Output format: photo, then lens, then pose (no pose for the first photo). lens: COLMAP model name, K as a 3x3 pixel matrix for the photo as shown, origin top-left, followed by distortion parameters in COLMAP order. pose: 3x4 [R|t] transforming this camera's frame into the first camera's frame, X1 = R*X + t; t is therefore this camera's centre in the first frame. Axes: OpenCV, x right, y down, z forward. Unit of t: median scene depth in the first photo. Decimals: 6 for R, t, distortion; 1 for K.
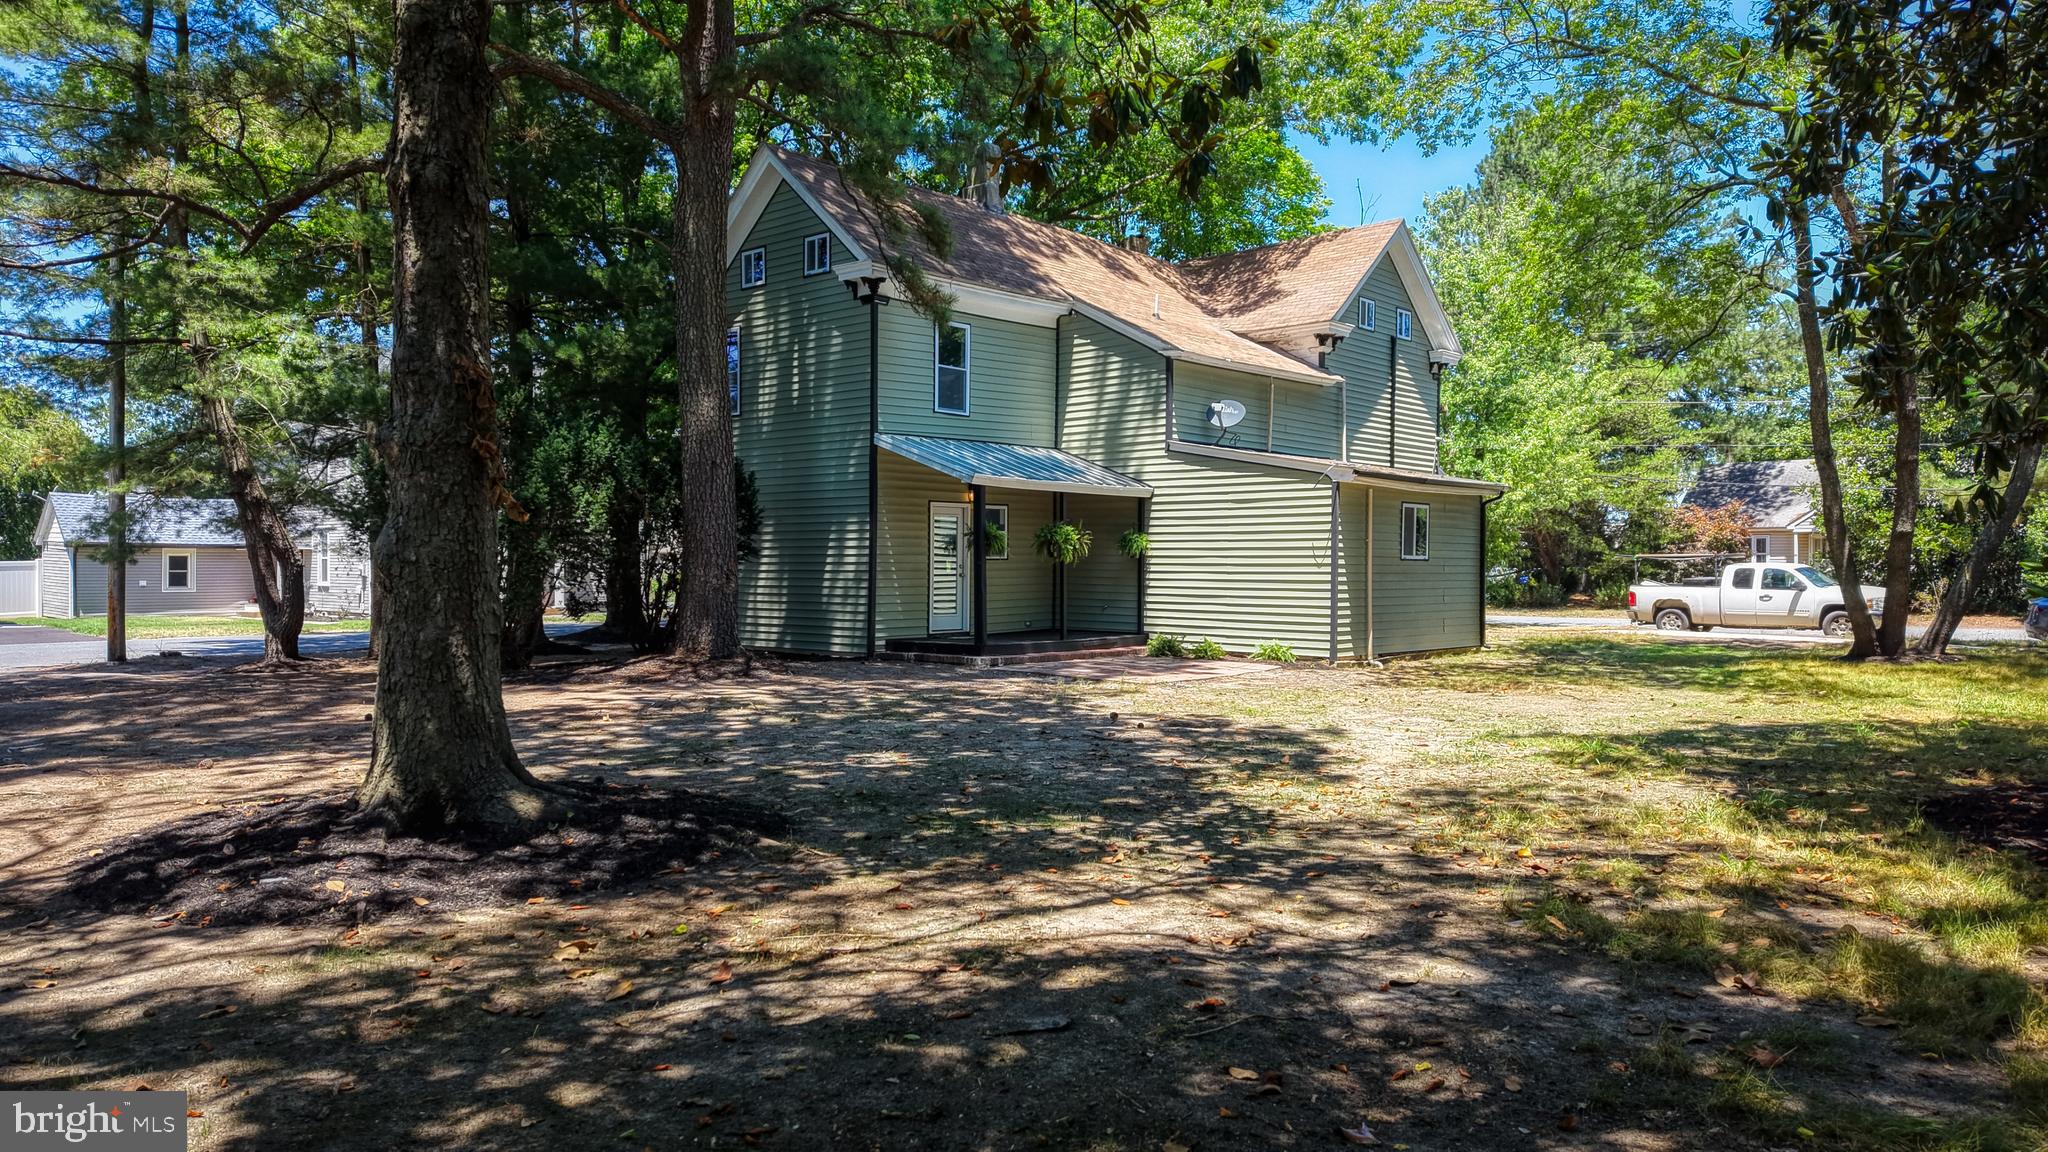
lens RADIAL K [[1380.7, 0, 1021.6], [0, 1380.7, 559.5], [0, 0, 1]] dist [0.056121, -0.044520]
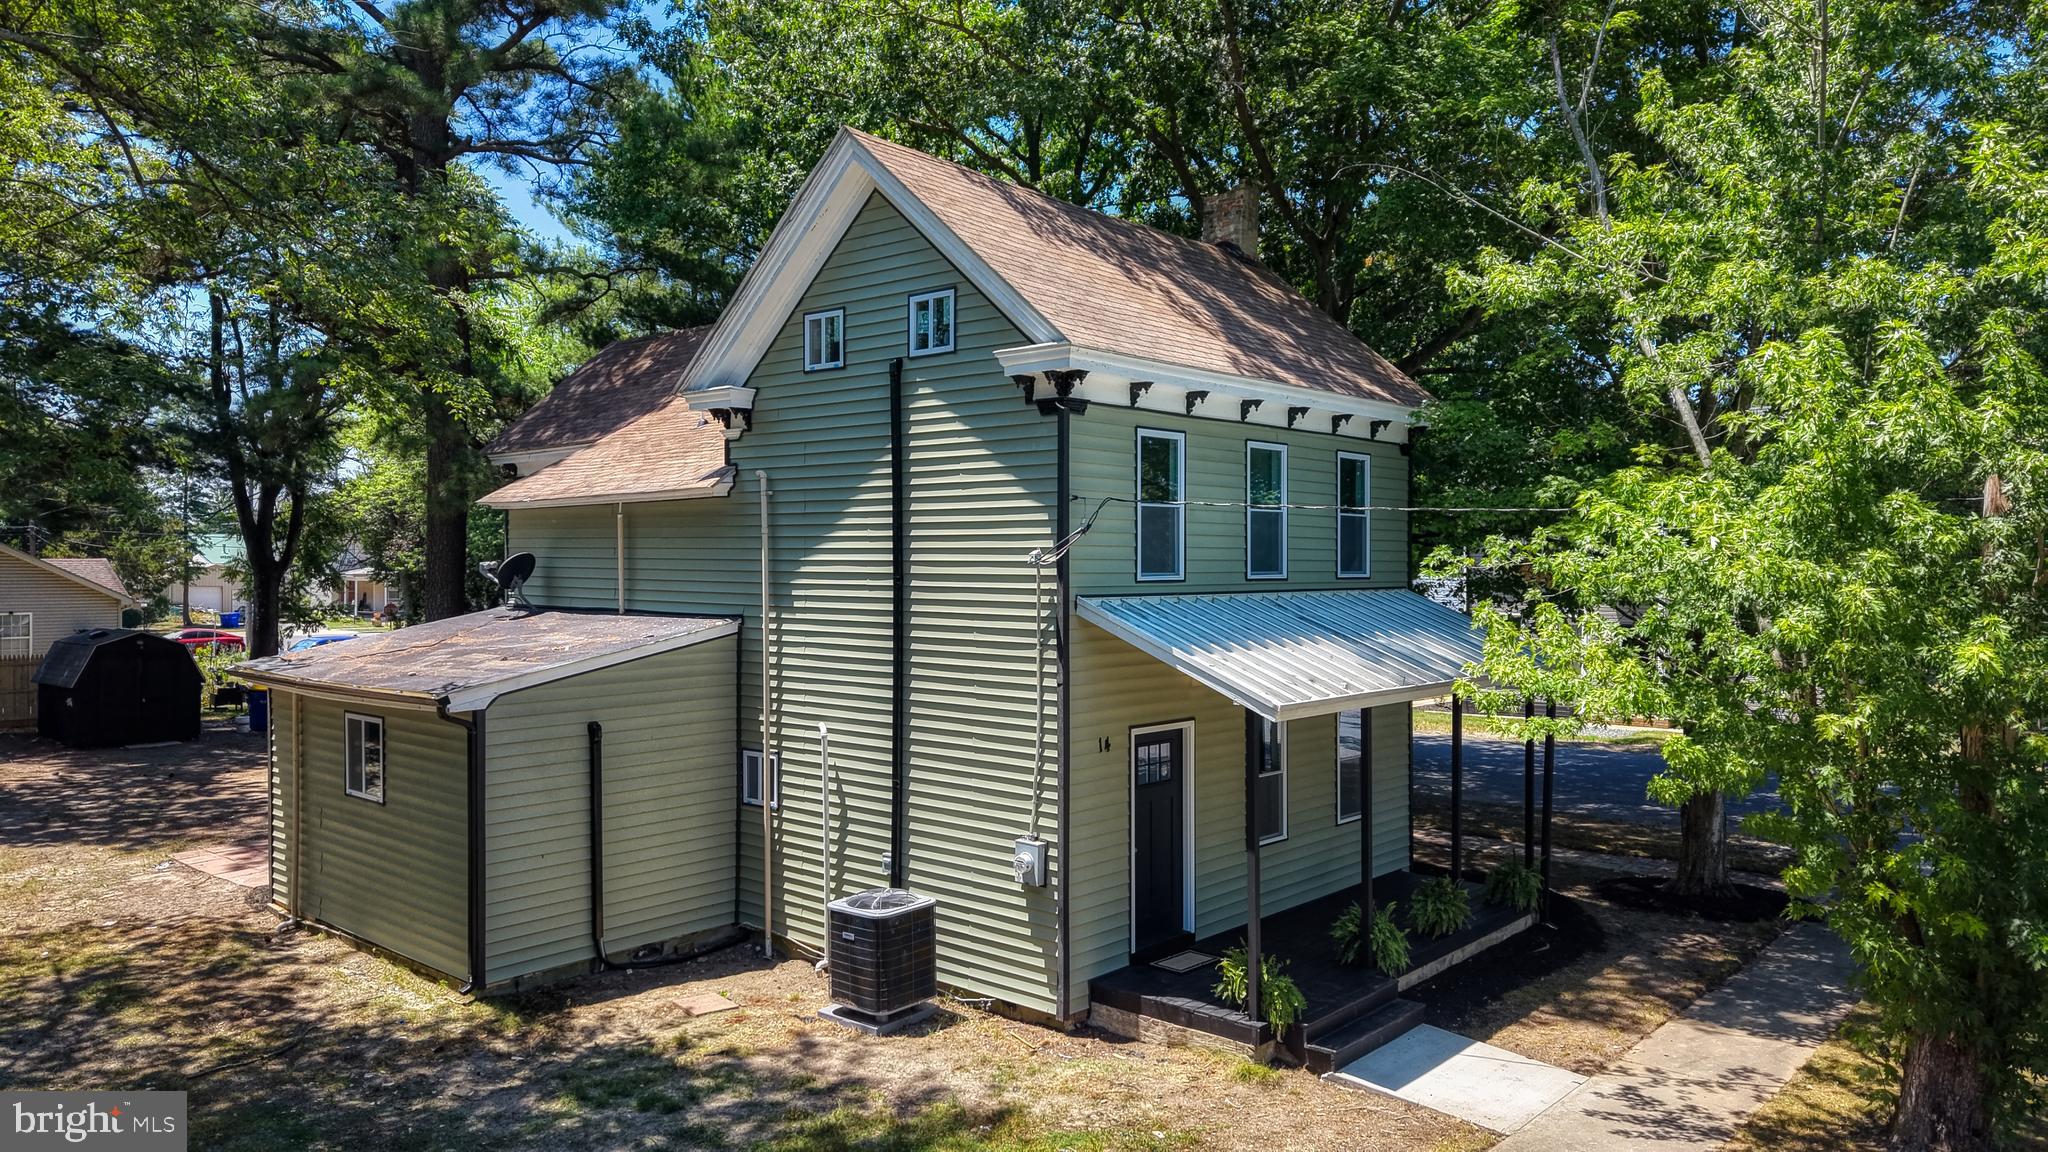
lens RADIAL K [[1380.7, 0, 1021.6], [0, 1380.7, 559.5], [0, 0, 1]] dist [0.056121, -0.044520]
pose [[0.003215, 0.000775, -0.999995, 0.895935], [0.005582, 0.999984, 0.000793, -0.106820], [0.999979, -0.005584, 0.003211, 1.235005]]
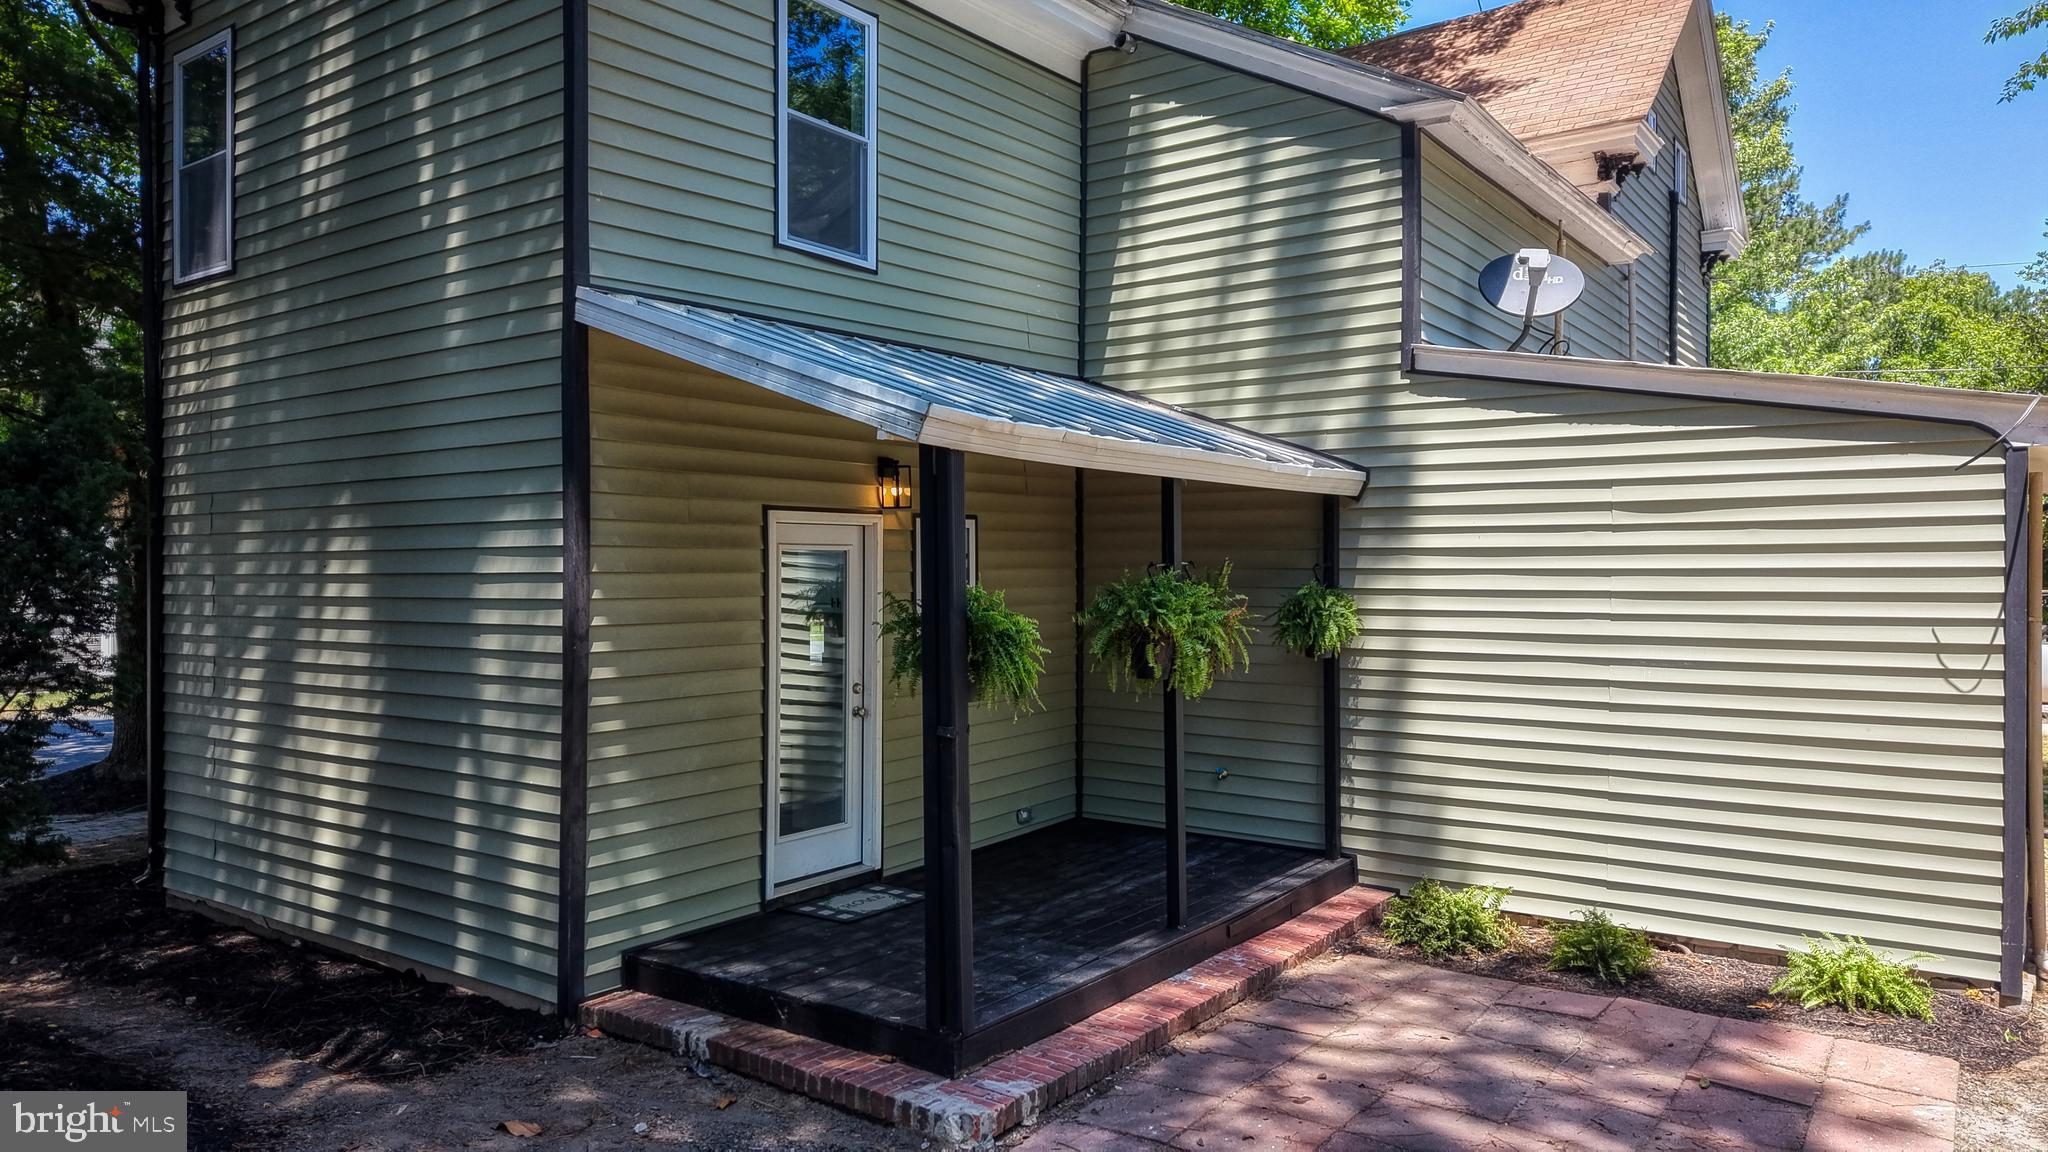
lens RADIAL K [[1343.2, 0, 1024.0], [0, 1343.2, 576.0], [0, 0, 1]] dist [0.025289, -0.041563]
pose [[0.994483, -0.006197, 0.104719, -0.035368], [0.005145, 0.999934, 0.010308, -0.026060], [-0.104776, -0.009713, 0.994448, 0.610867]]
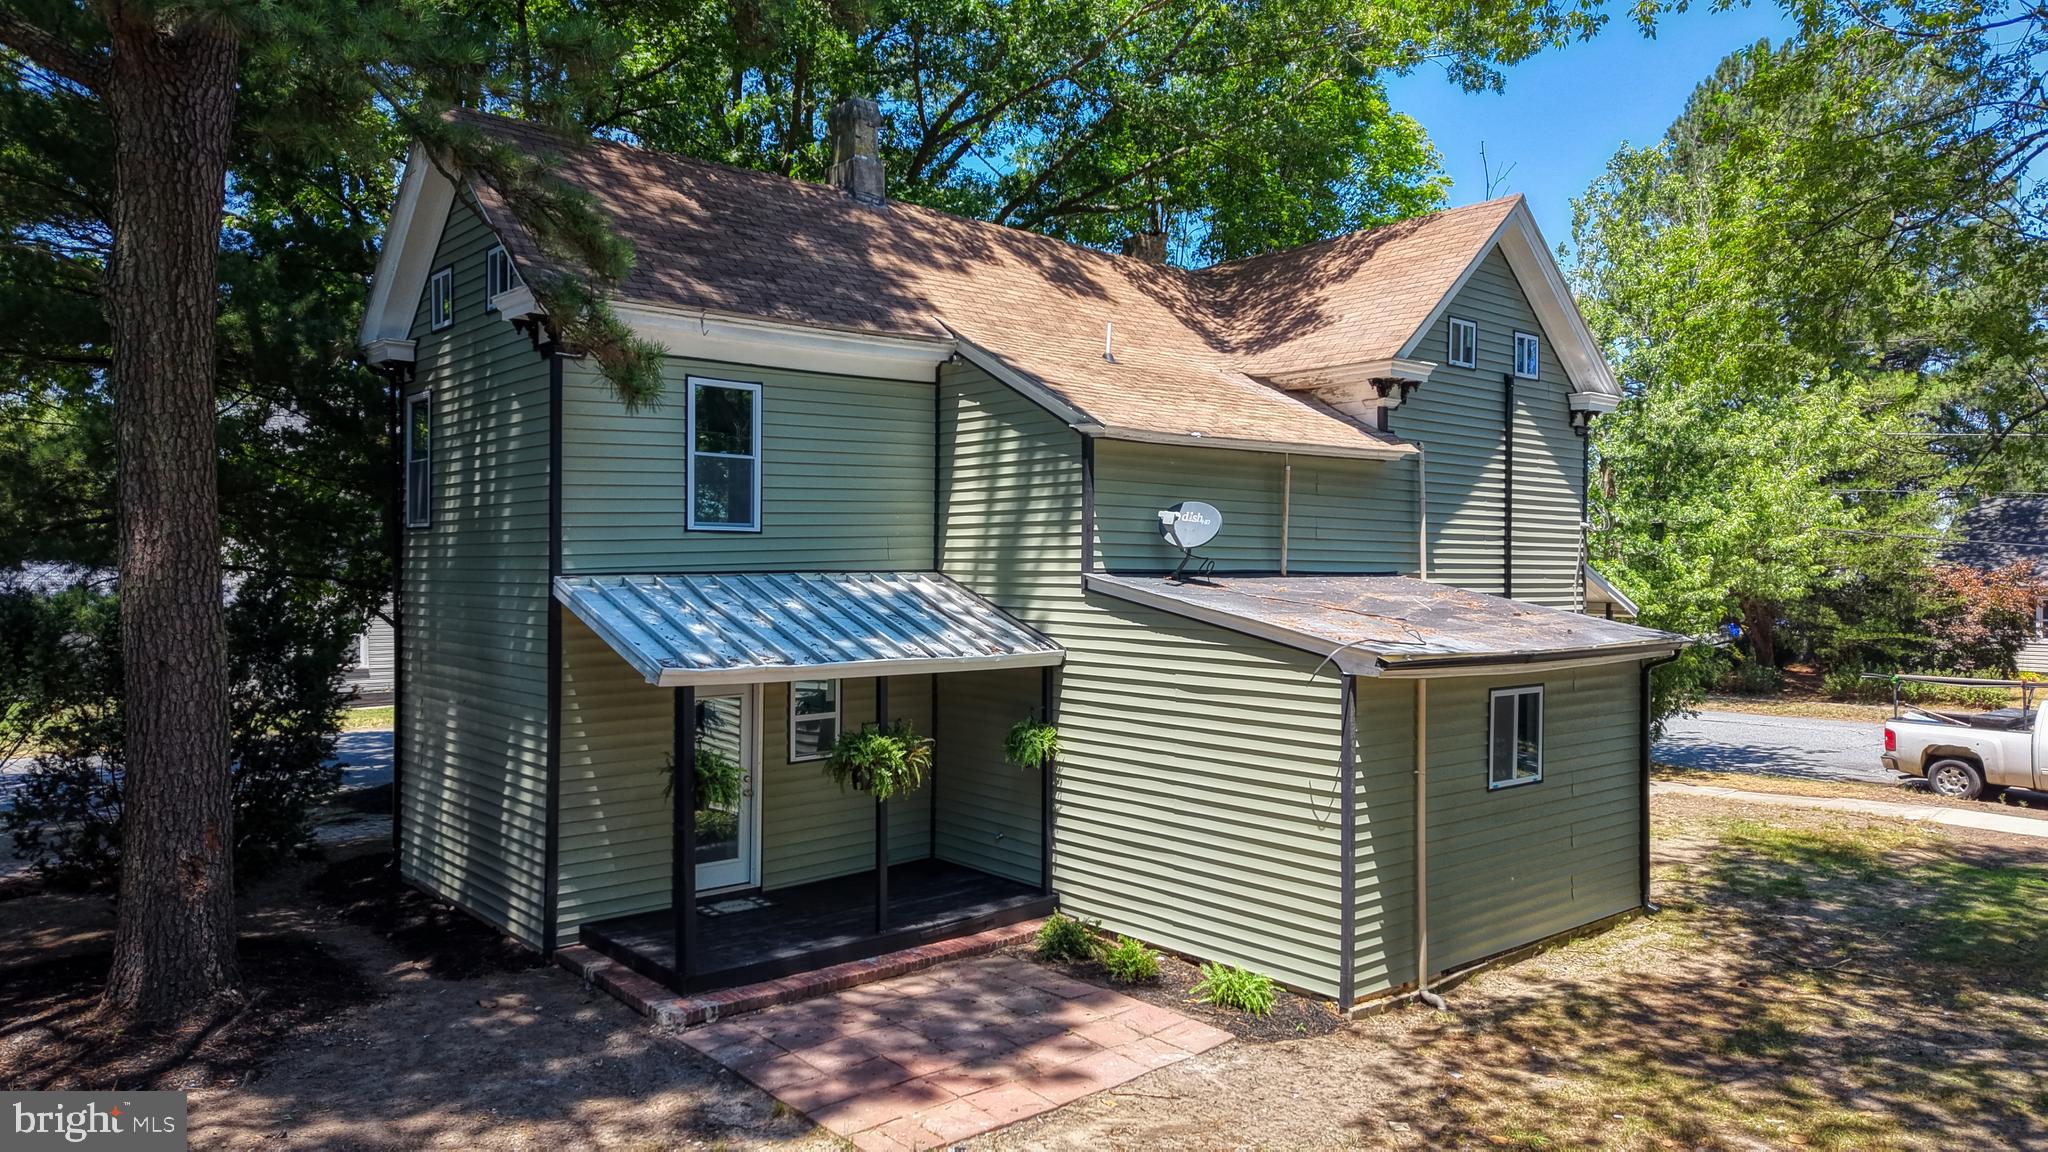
lens RADIAL K [[1380.7, 0, 1021.6], [0, 1380.7, 559.5], [0, 0, 1]] dist [0.056121, -0.044520]
pose [[0.992607, 0.001770, -0.121363, 0.142383], [-0.002018, 0.999996, -0.001916, -0.085762], [0.121360, 0.002147, 0.992606, 0.384512]]
